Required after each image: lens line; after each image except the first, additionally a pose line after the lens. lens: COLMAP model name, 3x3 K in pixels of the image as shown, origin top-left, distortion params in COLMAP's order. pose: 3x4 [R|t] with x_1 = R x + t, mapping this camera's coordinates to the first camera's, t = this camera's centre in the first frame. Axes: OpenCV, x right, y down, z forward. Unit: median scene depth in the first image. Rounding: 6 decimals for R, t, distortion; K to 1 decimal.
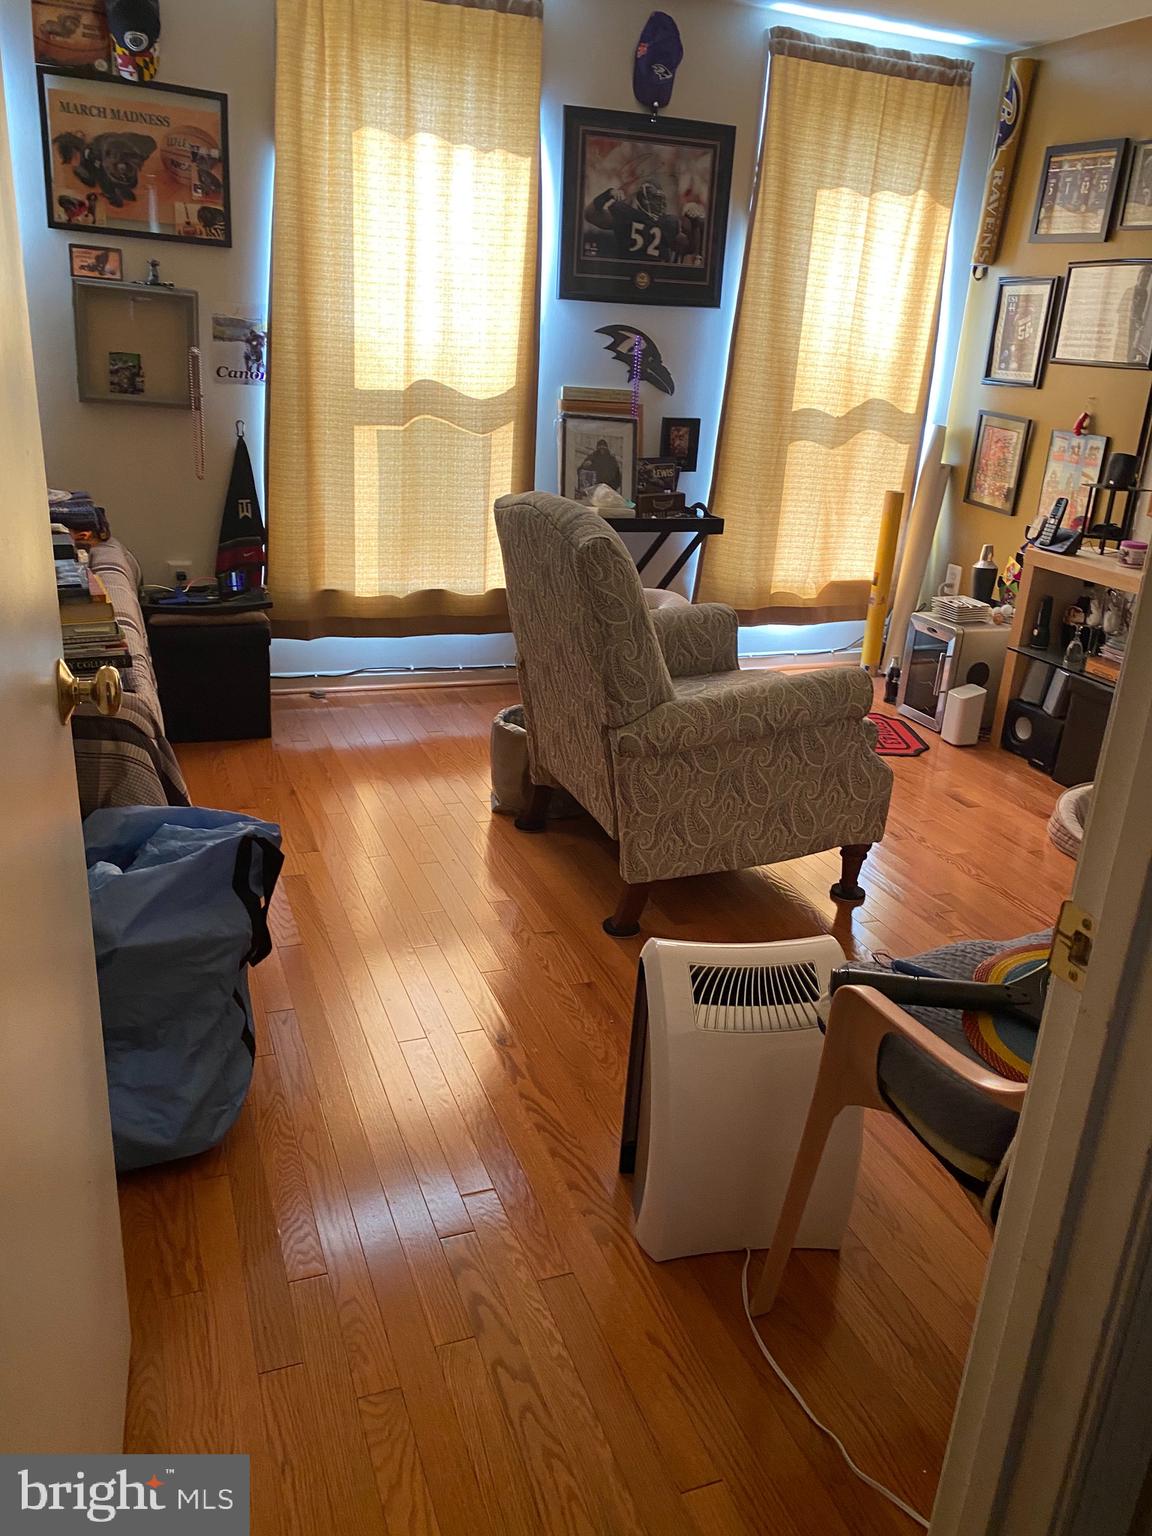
lens RADIAL K [[1179.5, 0, 617.9], [0, 1179.5, 778.2], [0, 0, 1]] dist [0.042663, -0.046918]
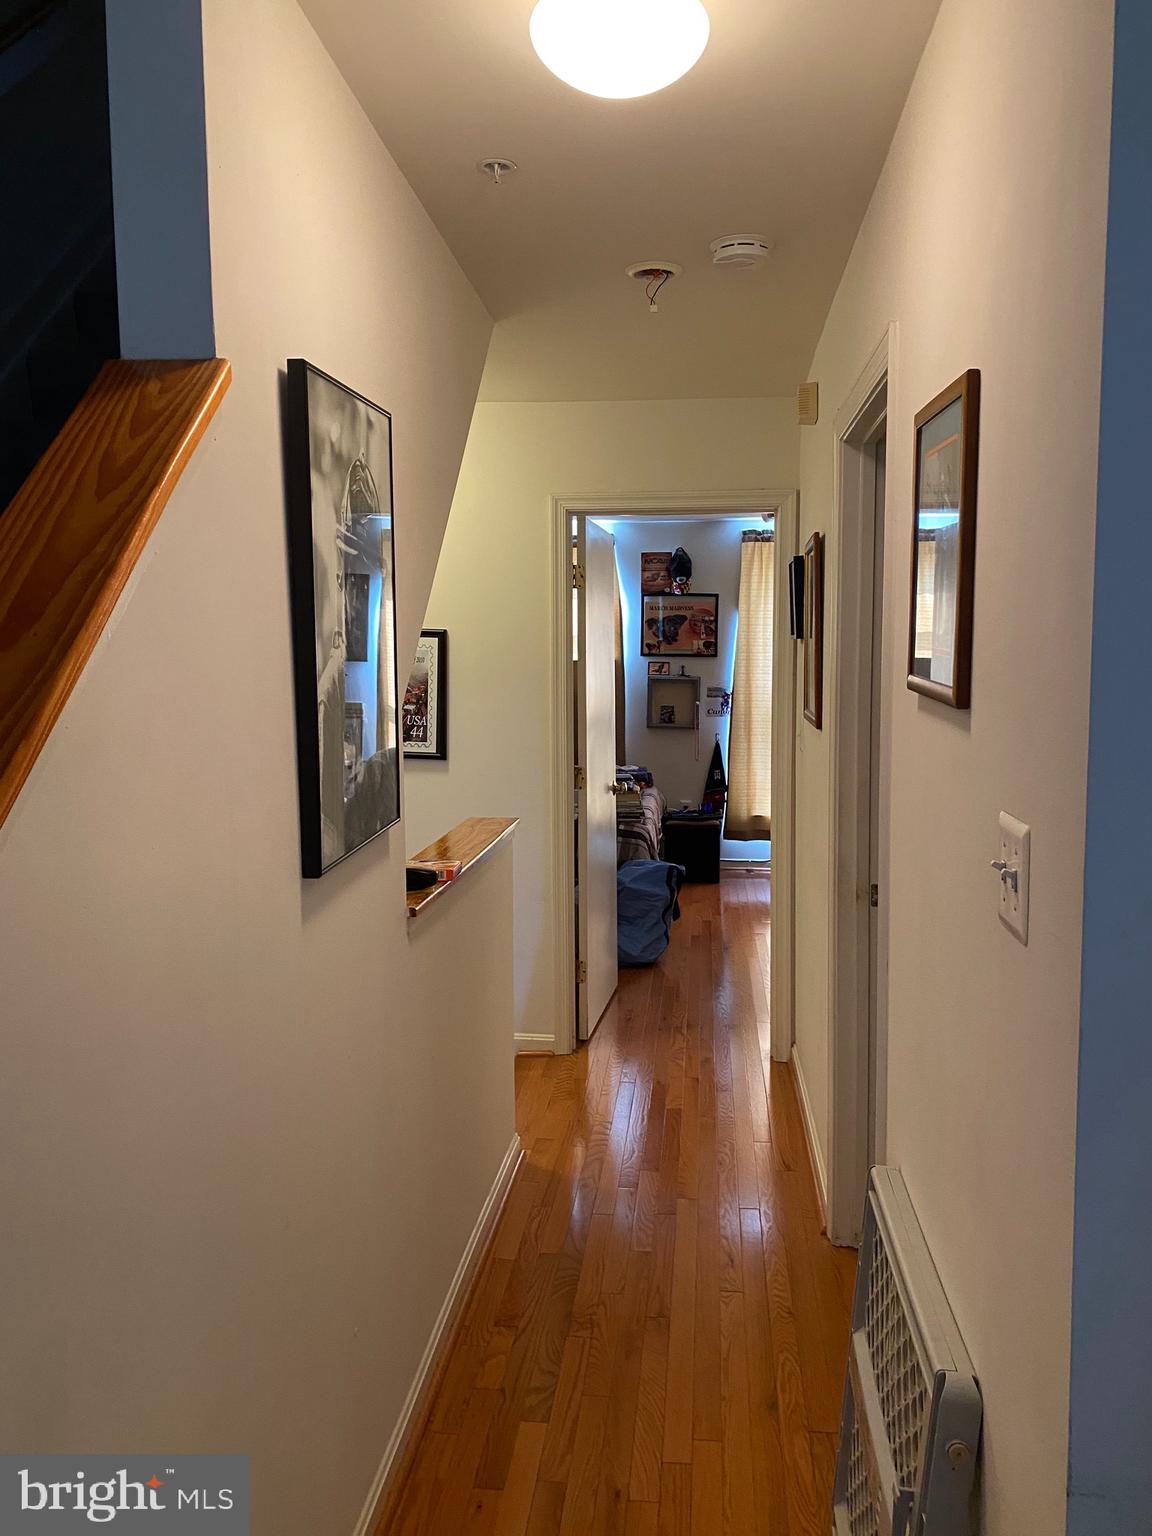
lens RADIAL K [[1179.5, 0, 576.1], [0, 1179.5, 766.3], [0, 0, 1]] dist [0.042663, -0.046918]
pose [[0.876180, -0.025374, -0.481315, 0.490928], [-0.105992, 0.964024, -0.243768, 0.304100], [0.470185, 0.264600, 0.841970, -0.898288]]
